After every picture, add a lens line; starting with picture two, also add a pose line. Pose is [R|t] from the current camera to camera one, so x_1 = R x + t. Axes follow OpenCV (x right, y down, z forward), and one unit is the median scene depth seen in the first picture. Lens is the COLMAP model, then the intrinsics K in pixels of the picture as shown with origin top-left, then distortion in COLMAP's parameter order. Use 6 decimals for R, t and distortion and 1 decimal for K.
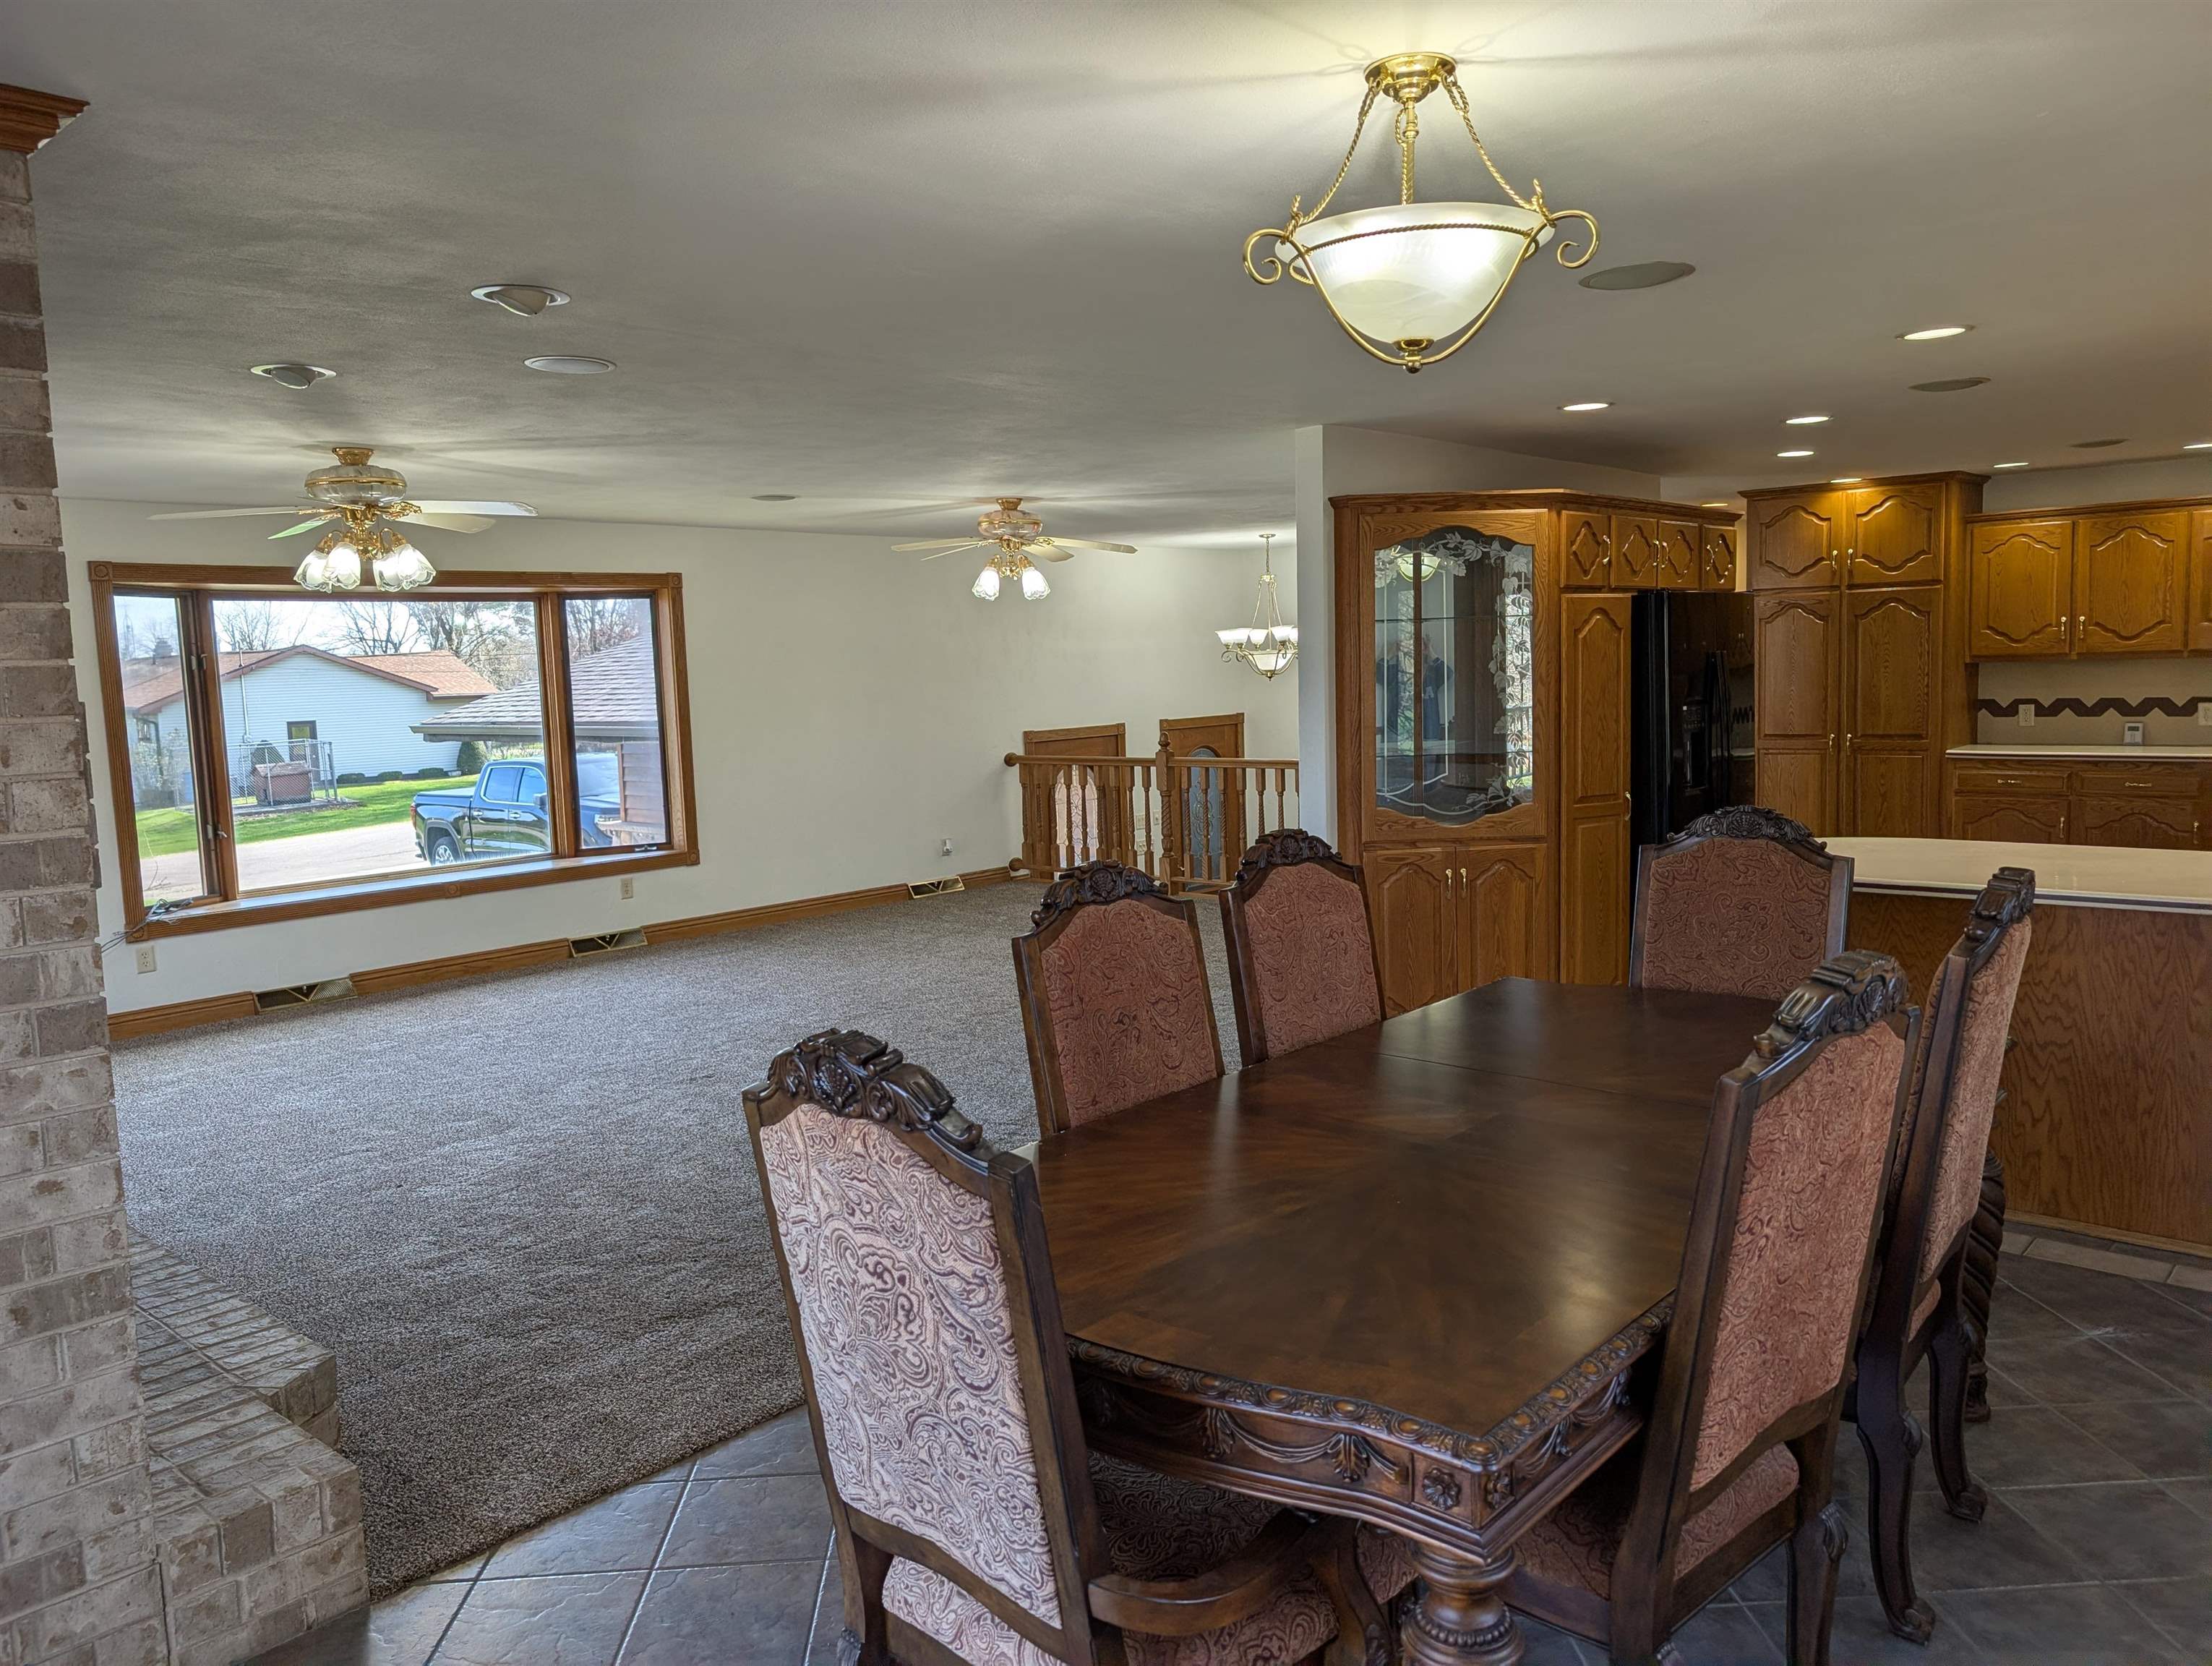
lens RADIAL K [[1588.1, 0, 1105.0], [0, 1588.1, 824.6], [0, 0, 1]] dist [0.032428, -0.033933]
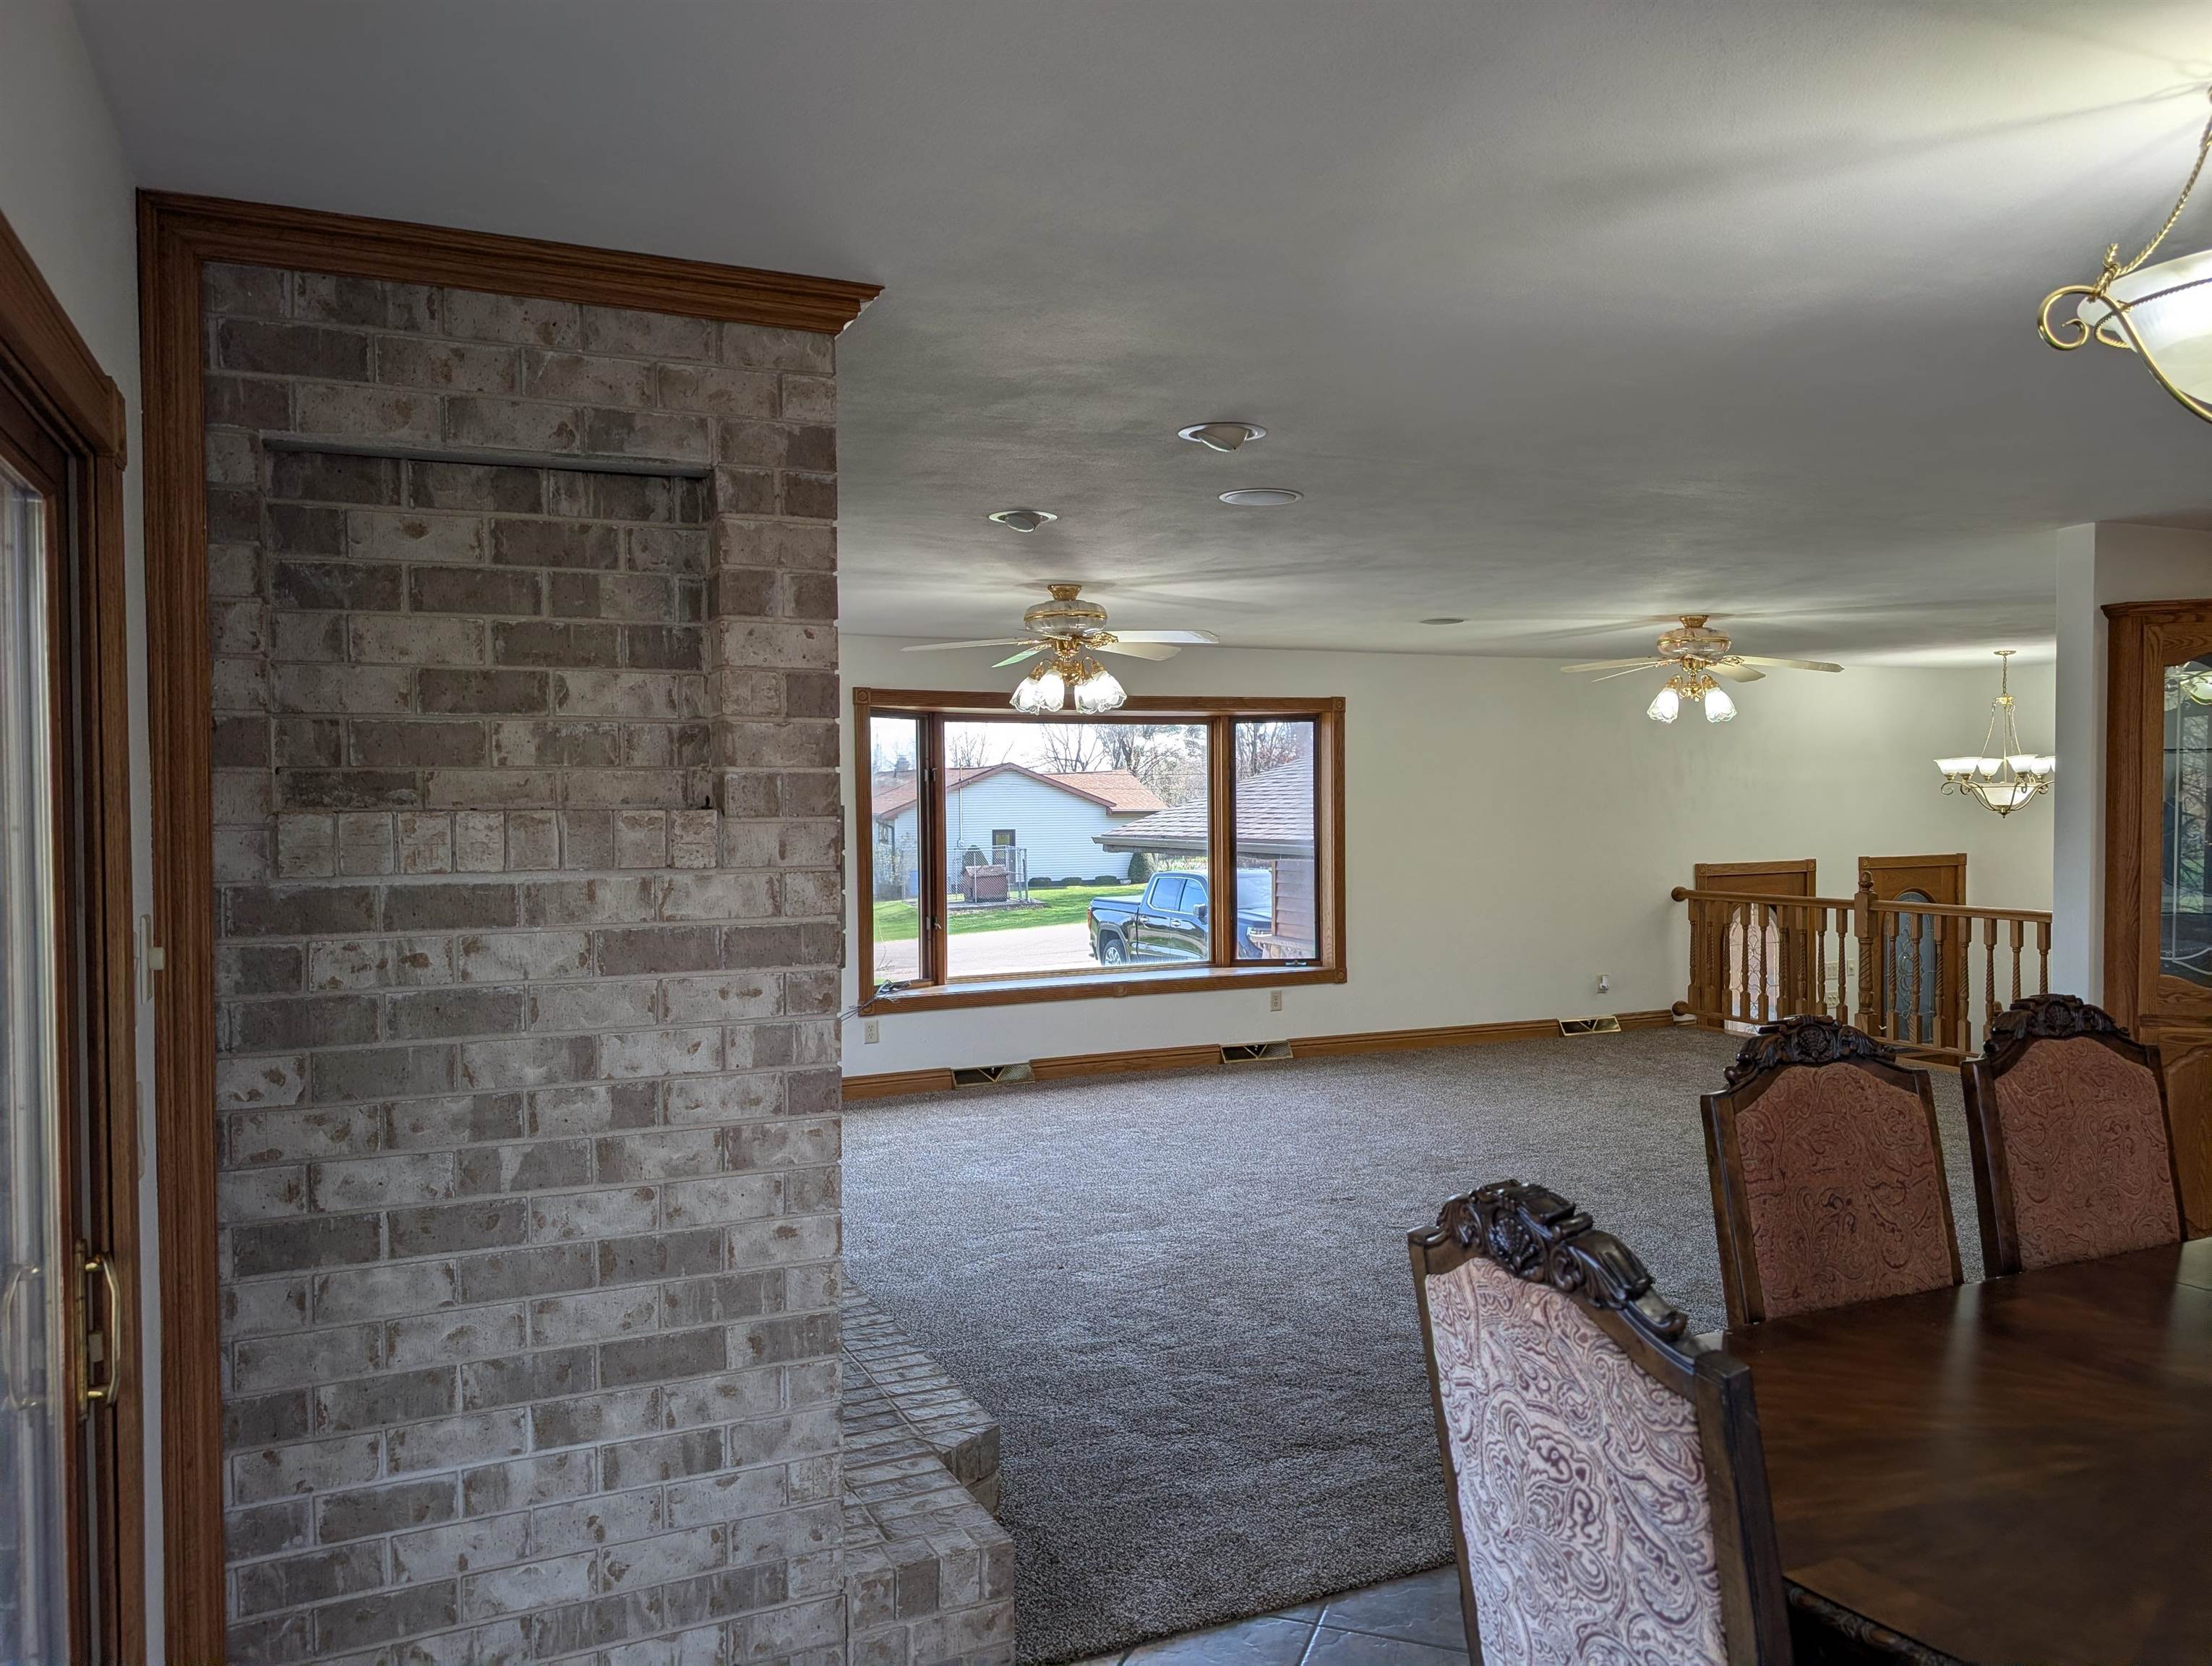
lens RADIAL K [[1588.1, 0, 1092.6], [0, 1588.1, 838.0], [0, 0, 1]] dist [0.032428, -0.033933]
pose [[0.917136, 0.035070, -0.397027, -0.013567], [-0.062380, 0.996476, -0.056078, -0.000299], [0.393662, 0.076197, 0.916092, 0.018467]]
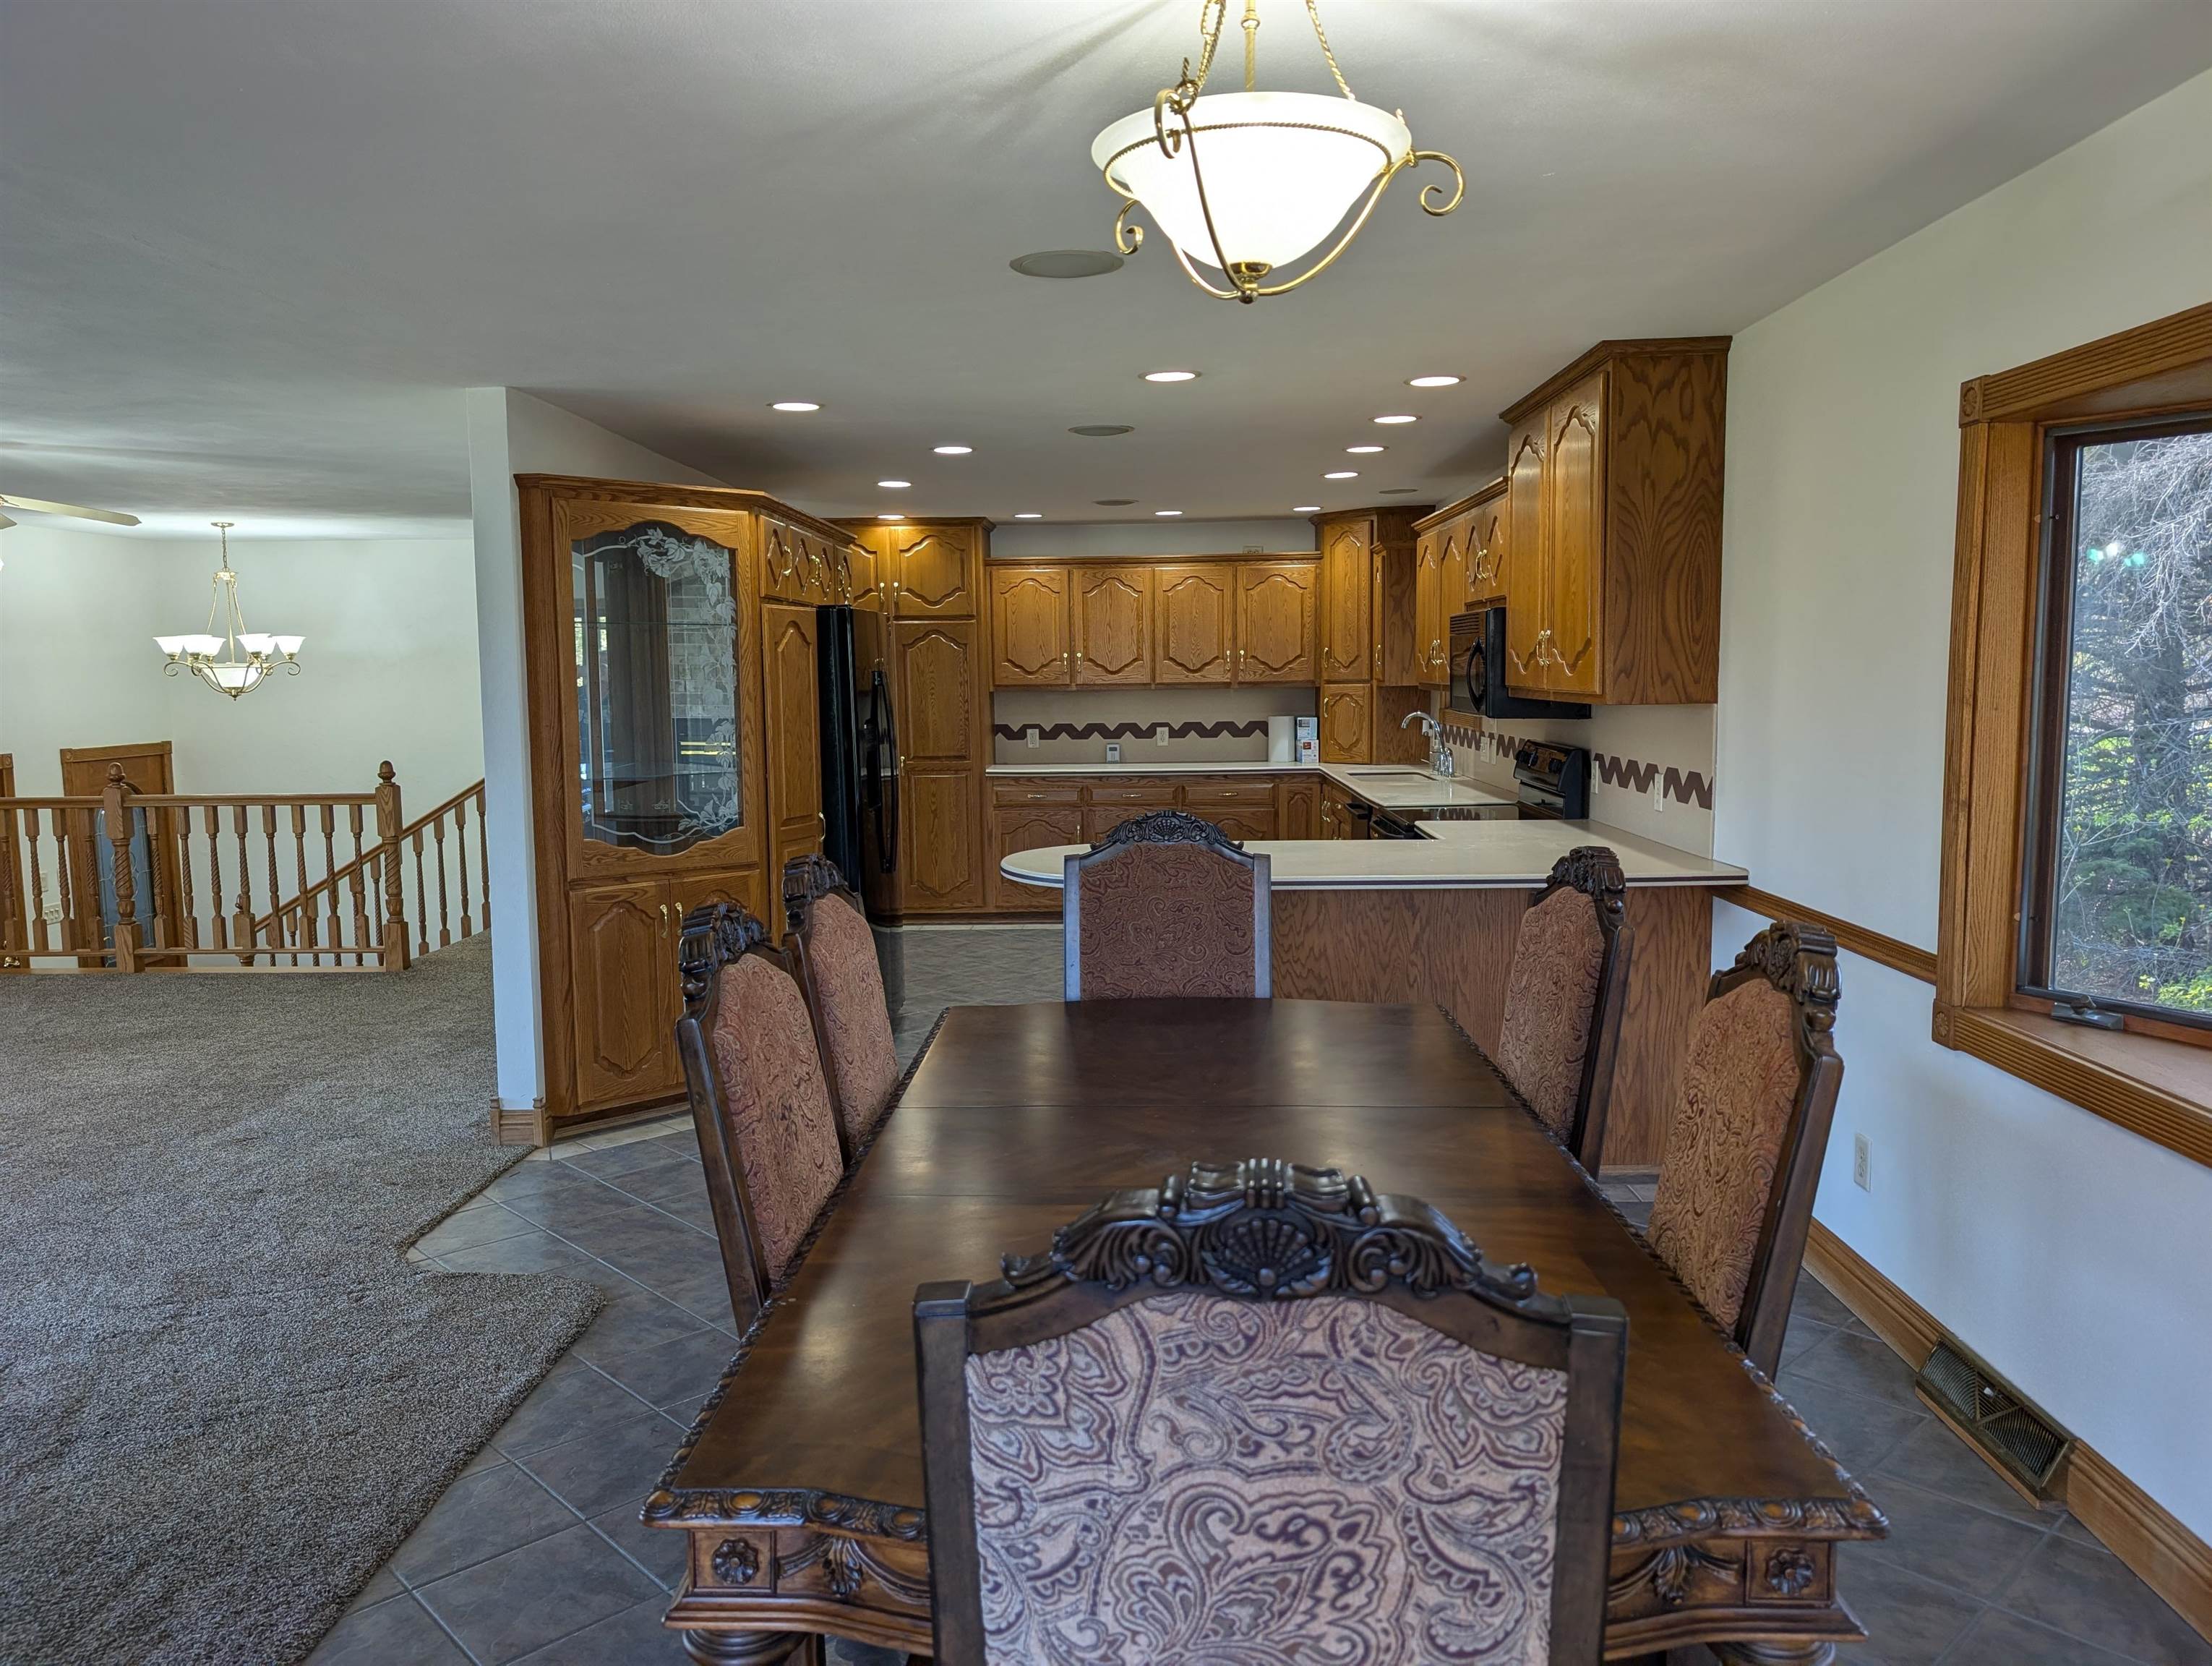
lens RADIAL K [[1588.1, 0, 1107.7], [0, 1588.1, 834.3], [0, 0, 1]] dist [0.032428, -0.033933]
pose [[0.764750, -0.042673, 0.642912, -0.229459], [0.052866, 0.998596, 0.003396, -0.001645], [-0.642154, 0.031391, 0.765932, 0.210412]]
